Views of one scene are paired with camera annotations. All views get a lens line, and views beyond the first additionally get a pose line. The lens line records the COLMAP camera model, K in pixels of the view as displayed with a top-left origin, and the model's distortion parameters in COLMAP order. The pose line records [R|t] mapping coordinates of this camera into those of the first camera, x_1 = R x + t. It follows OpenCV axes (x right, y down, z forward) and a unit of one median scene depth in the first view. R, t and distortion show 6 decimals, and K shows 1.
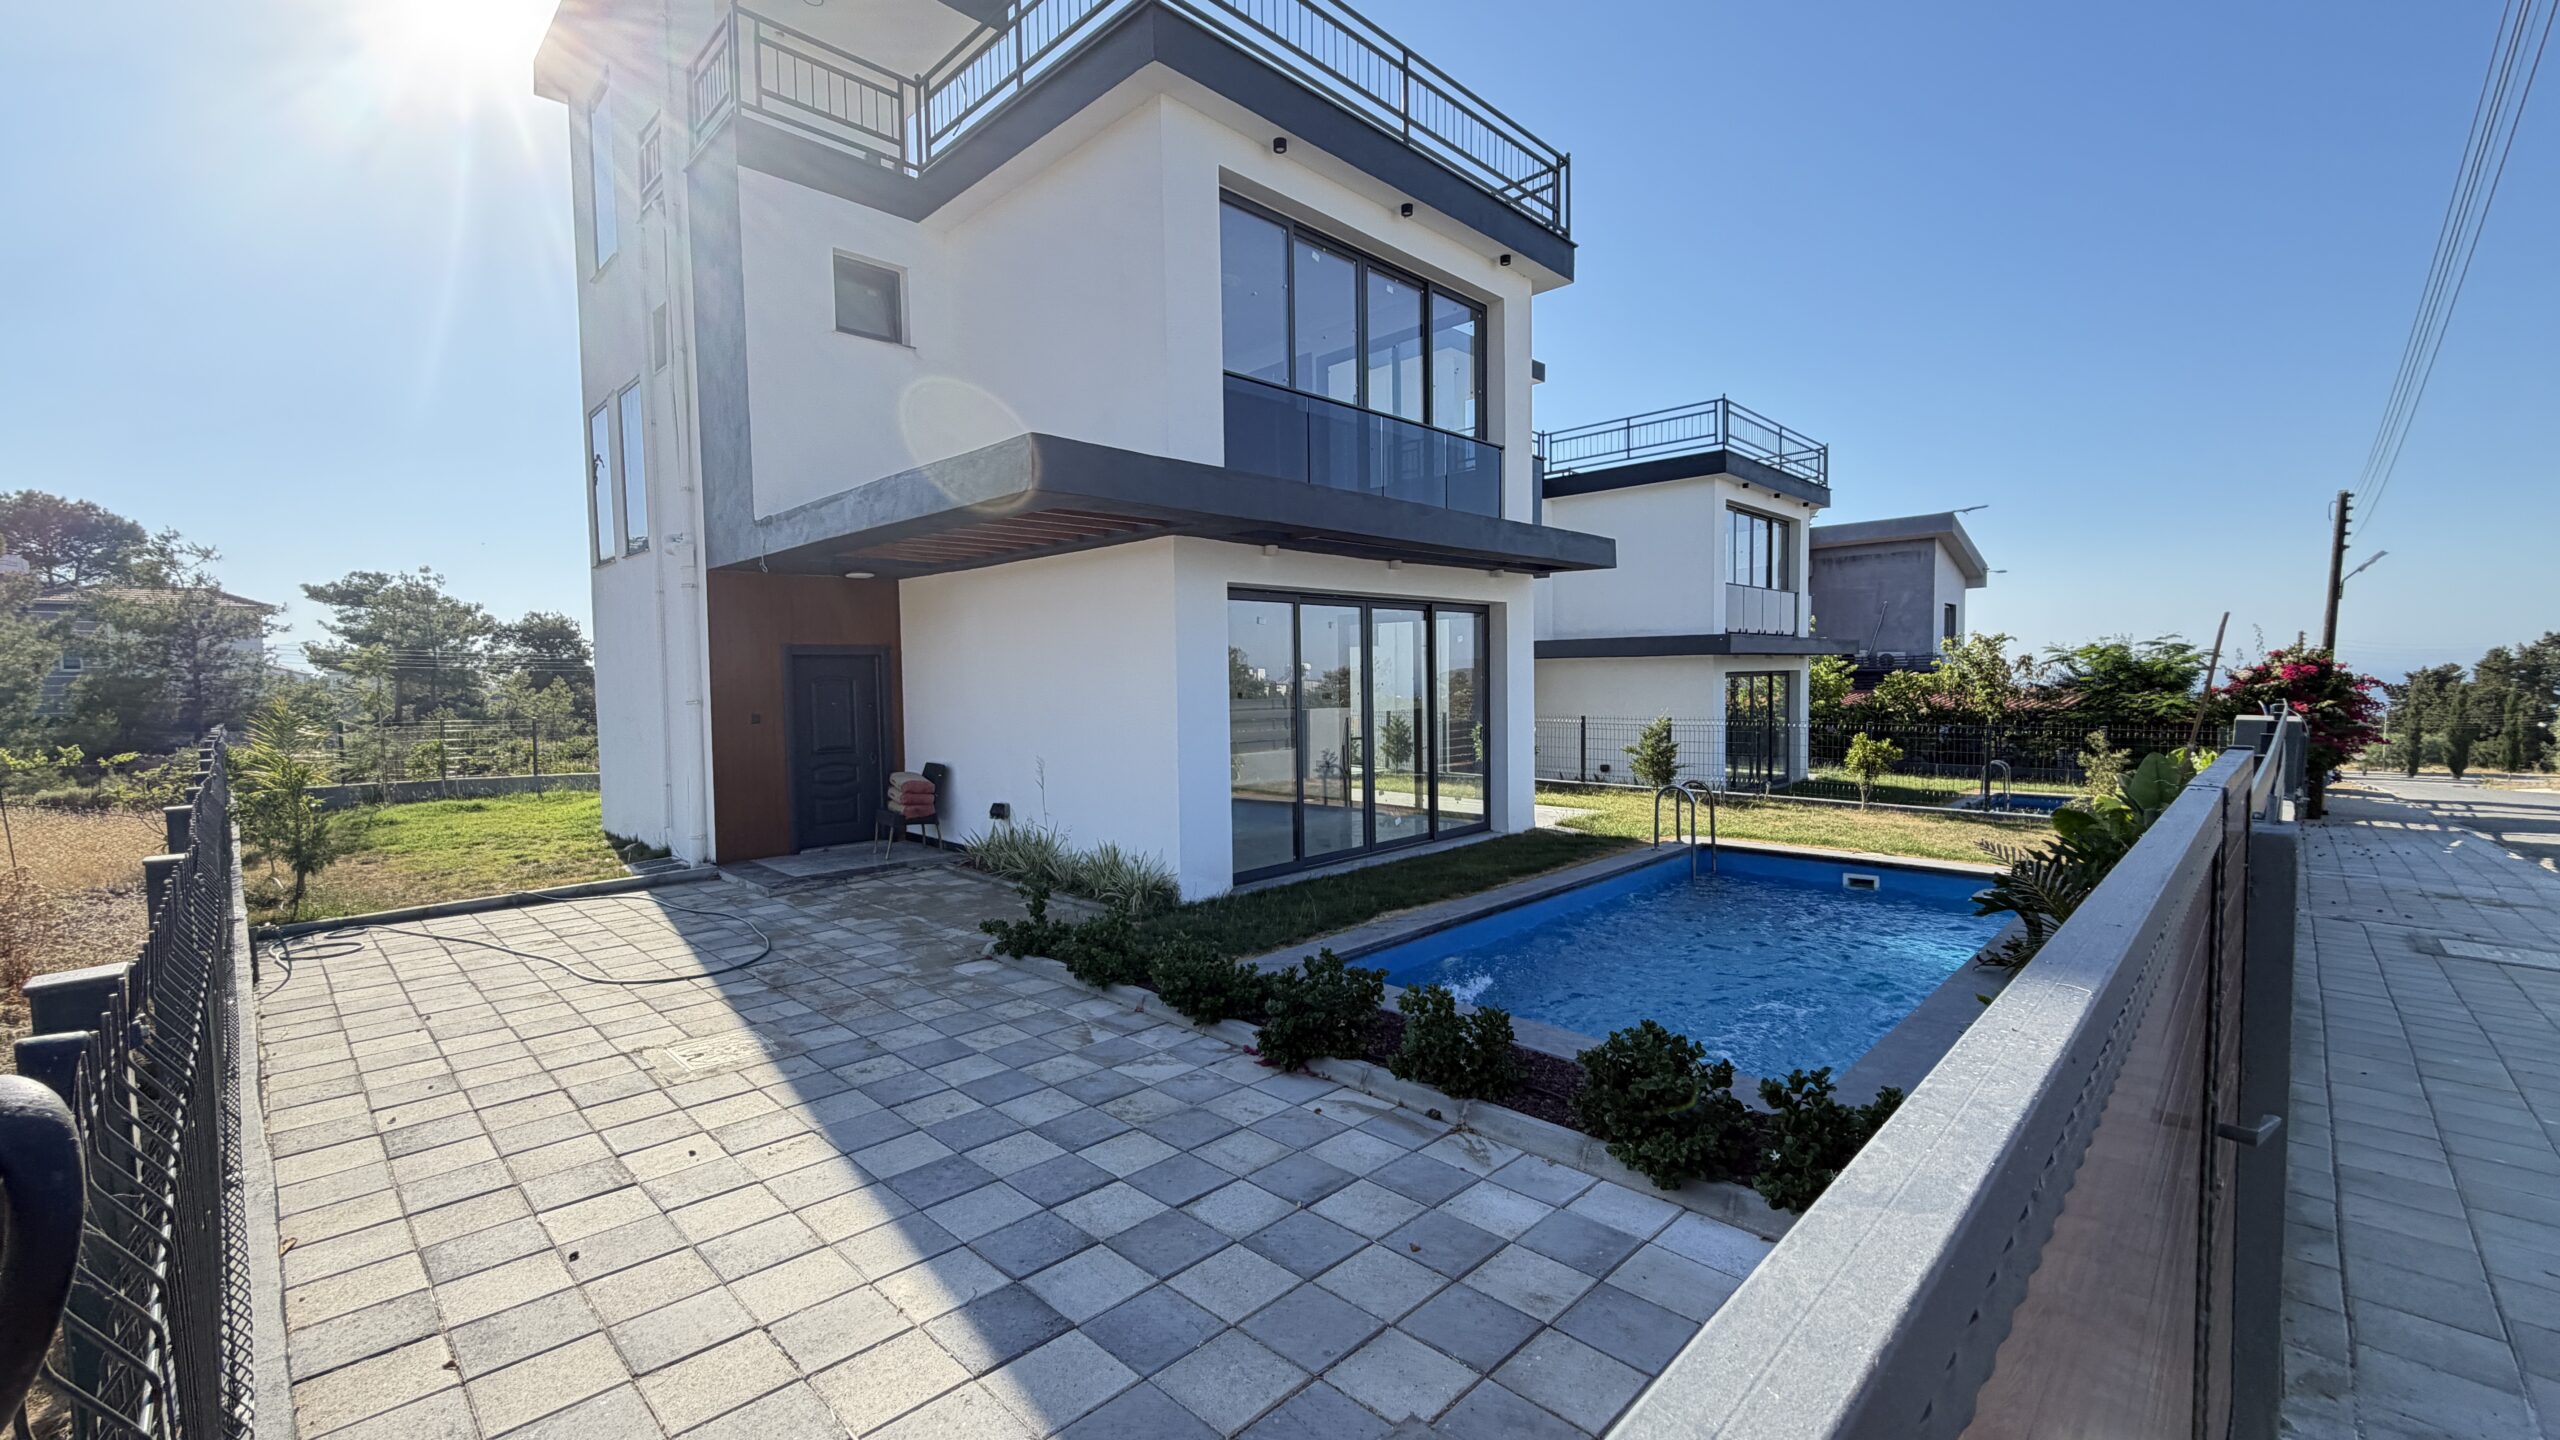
lens RADIAL K [[1018.2, 0, 1274.4], [0, 1018.2, 723.8], [0, 0, 1]] dist [-0.000367, 0.000505]
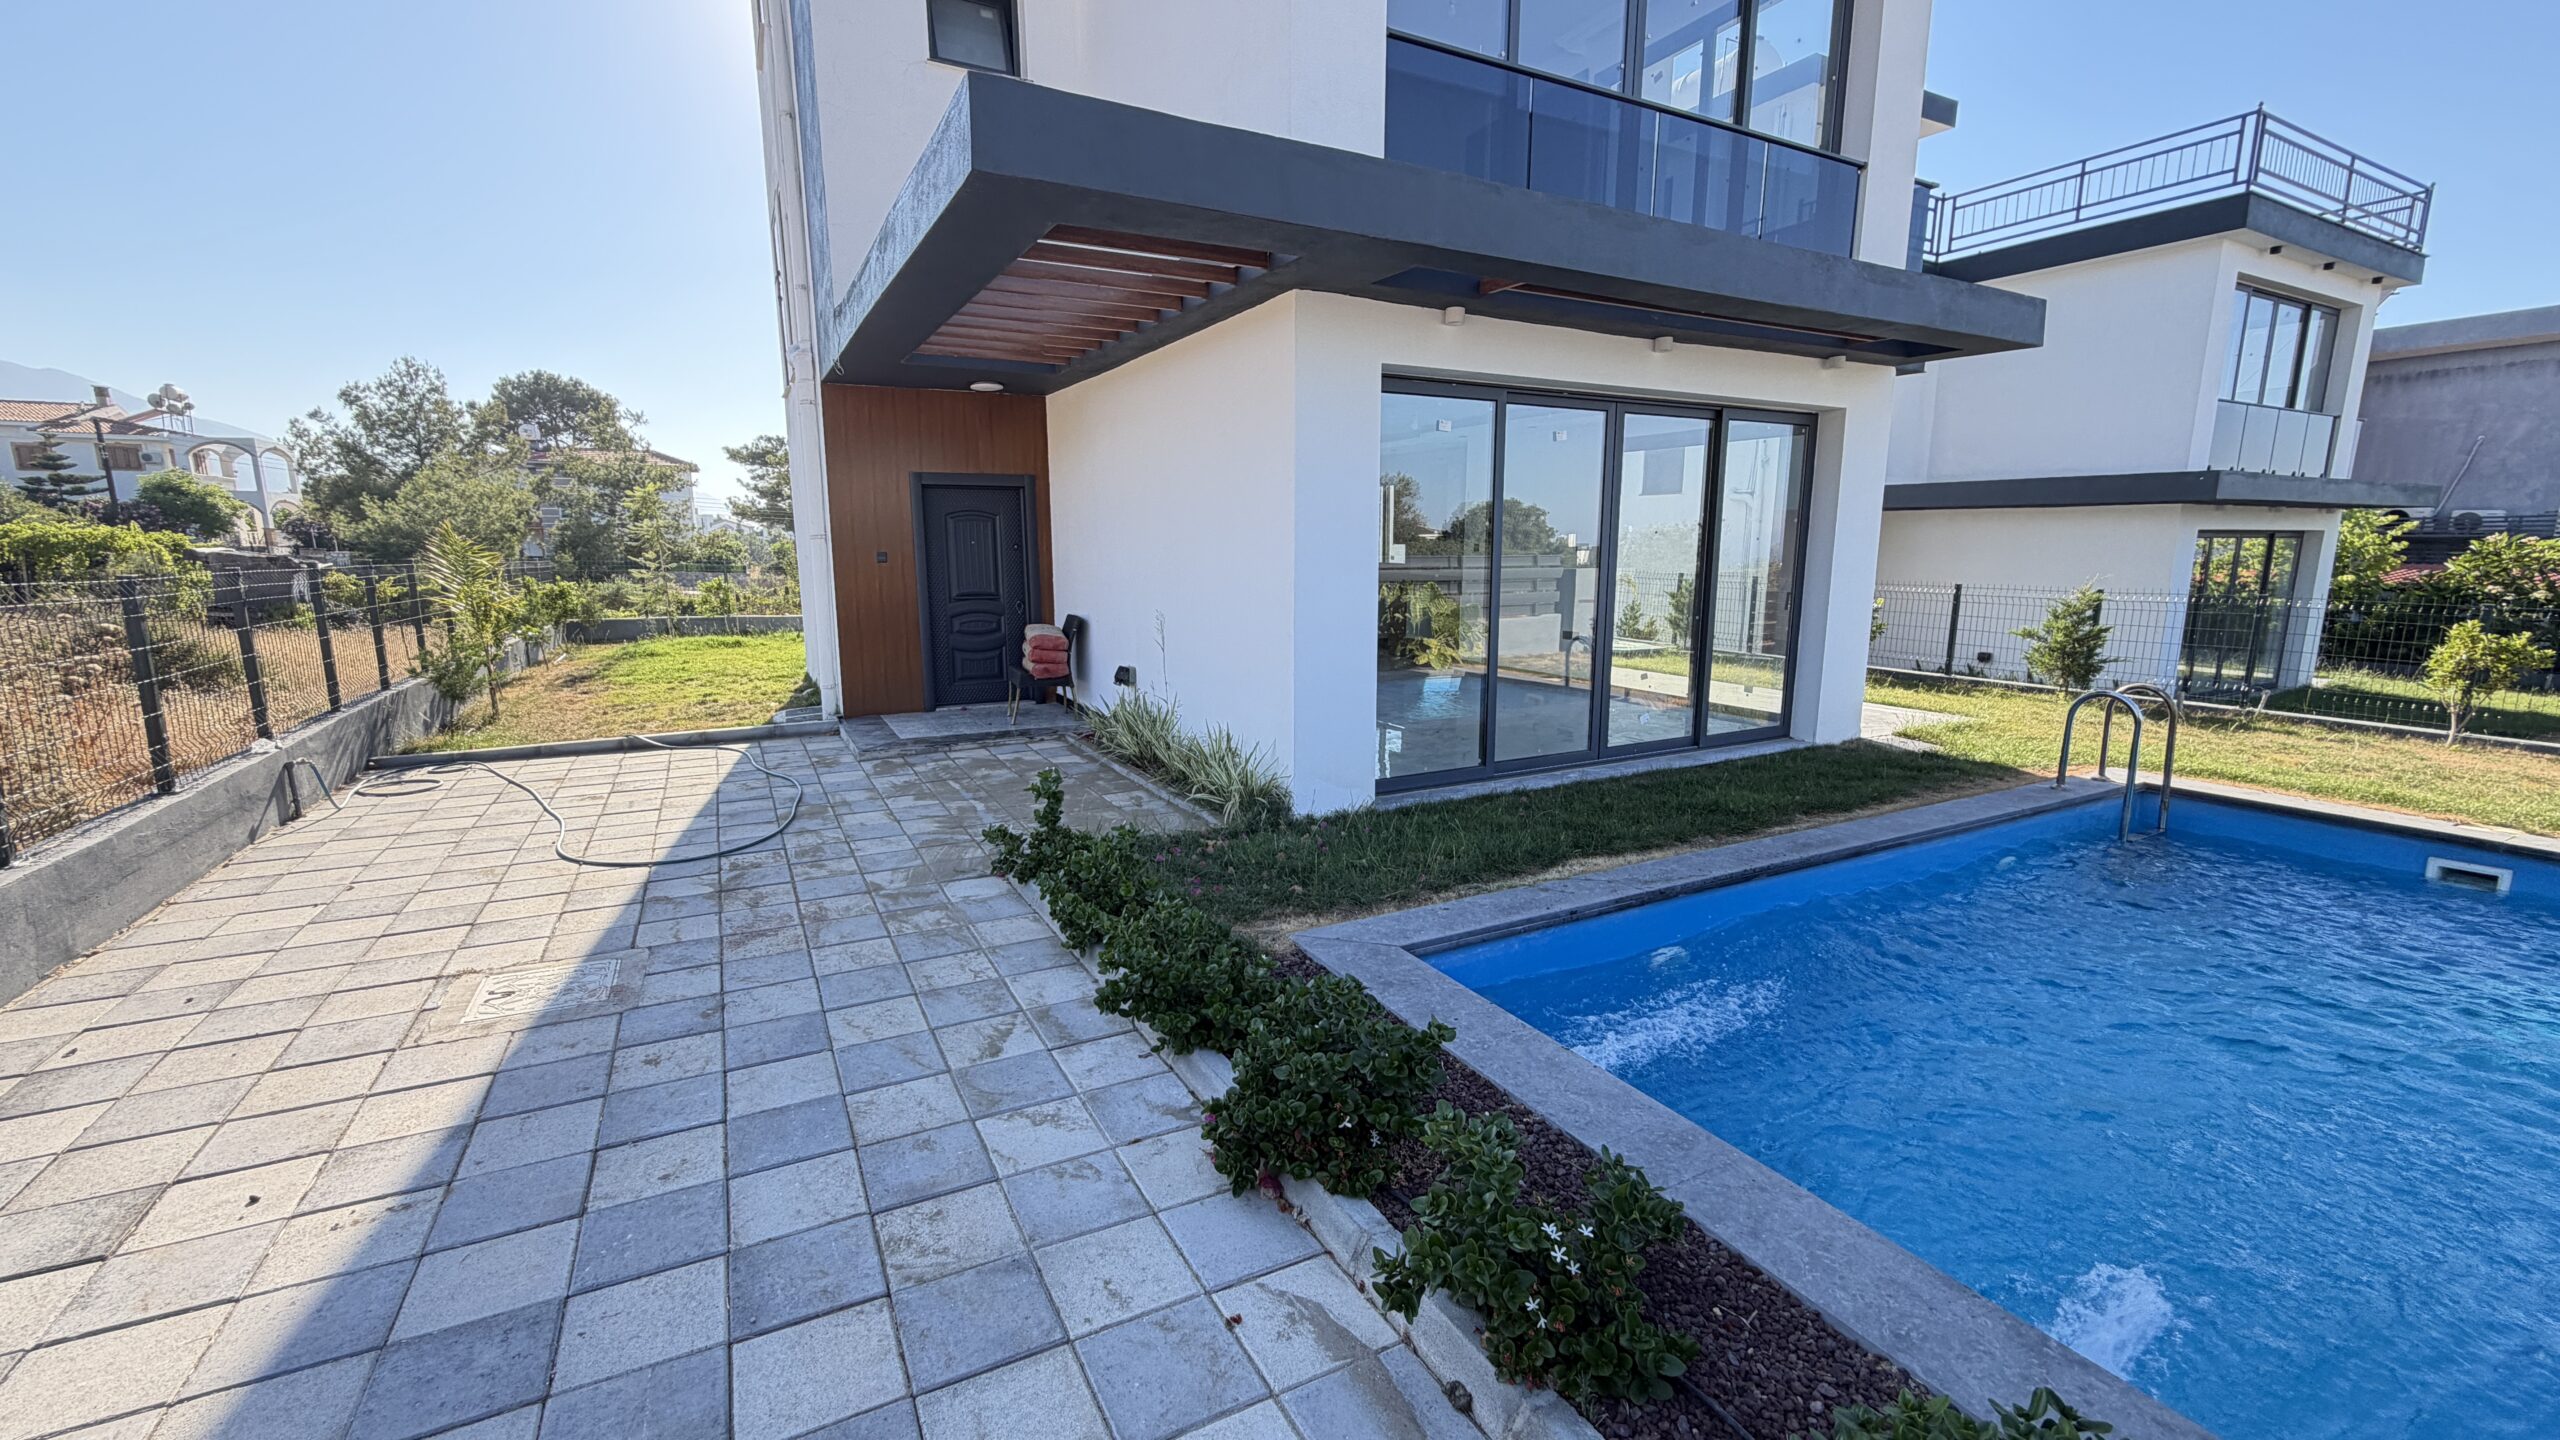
lens RADIAL K [[1018.2, 0, 1274.4], [0, 1018.2, 723.8], [0, 0, 1]] dist [-0.000367, 0.000505]
pose [[0.955809, 0.066463, -0.286377, 0.070217], [-0.027949, 0.990241, 0.136537, 0.007142], [0.292657, -0.122500, 0.948338, 0.213258]]
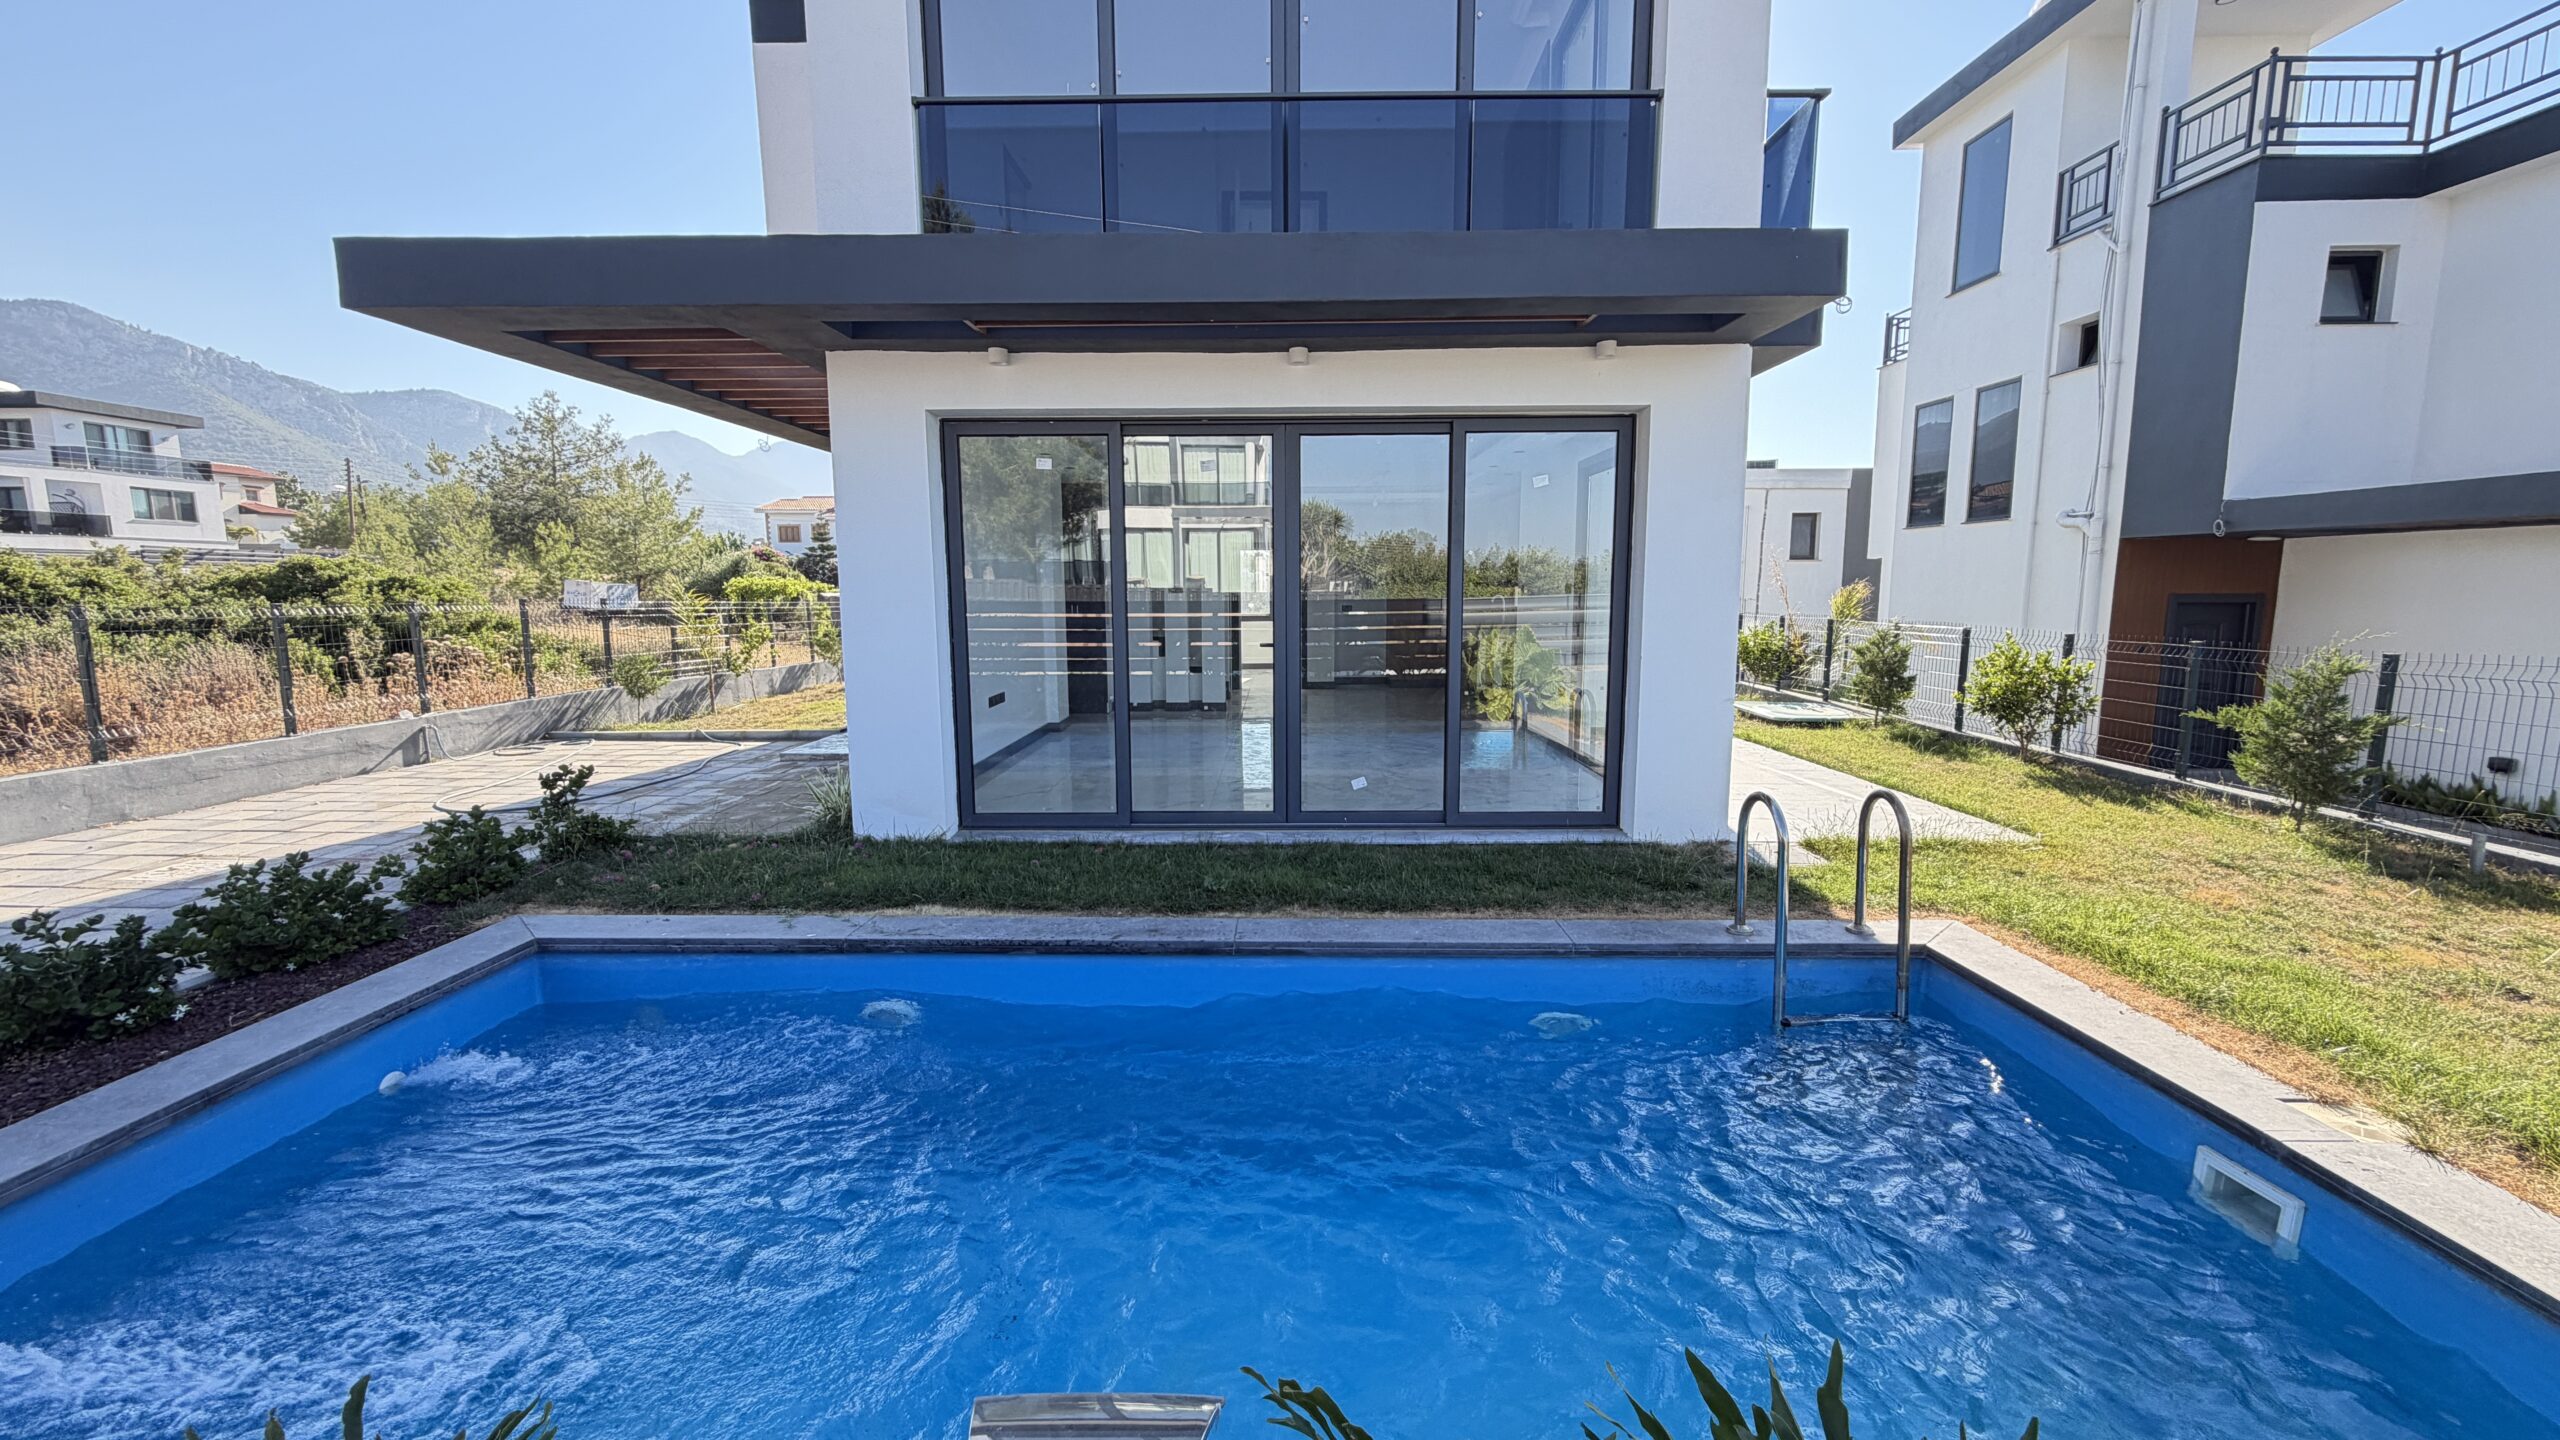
lens RADIAL K [[1018.2, 0, 1274.4], [0, 1018.2, 723.8], [0, 0, 1]] dist [-0.000367, 0.000505]
pose [[0.694686, 0.107462, -0.711241, 0.474575], [-0.041572, 0.993123, 0.109447, -0.005923], [0.718111, -0.046464, 0.694376, 0.481056]]
